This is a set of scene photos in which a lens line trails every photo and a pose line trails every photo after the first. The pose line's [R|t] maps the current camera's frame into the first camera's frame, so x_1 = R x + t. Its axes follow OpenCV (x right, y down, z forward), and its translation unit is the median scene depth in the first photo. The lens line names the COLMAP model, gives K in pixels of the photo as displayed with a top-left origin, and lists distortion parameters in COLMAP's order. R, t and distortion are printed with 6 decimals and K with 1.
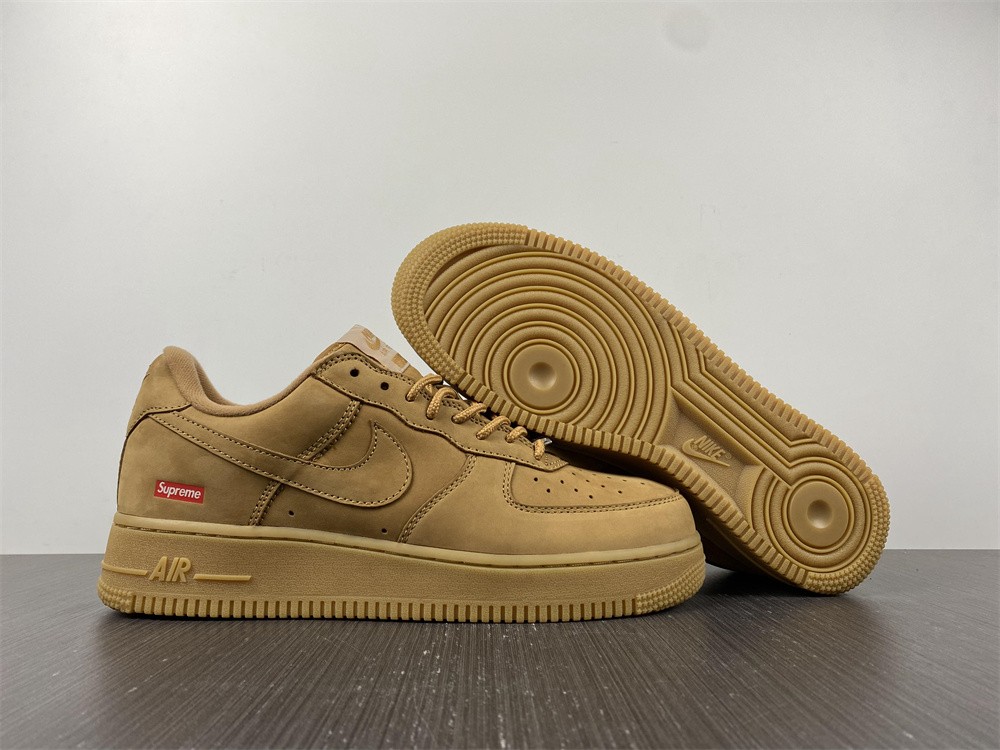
lens RADIAL K [[757.7, 0, 492.6], [0, 757.7, 364.1], [0, 0, 1]] dist [0.055797, -0.051011]
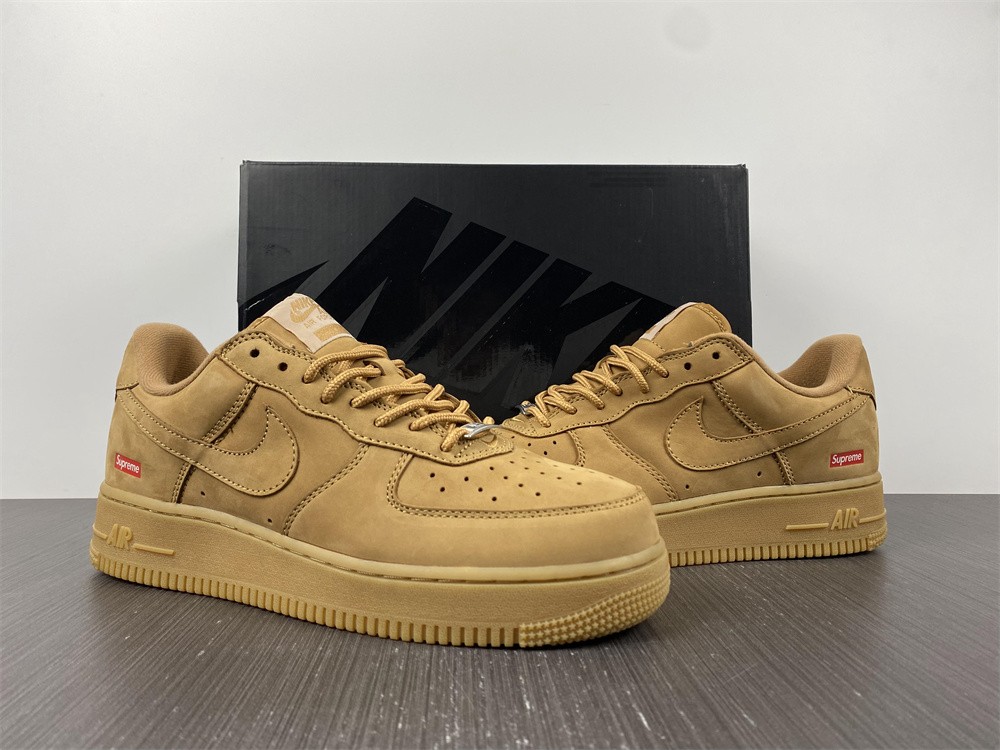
lens RADIAL K [[757.7, 0, 498.5], [0, 757.7, 371.8], [0, 0, 1]] dist [0.055797, -0.051011]
pose [[0.900384, 0.010686, -0.434964, 0.519511], [0.035669, 0.994521, 0.098268, -0.049294], [0.433631, -0.103994, 0.895069, 0.280626]]
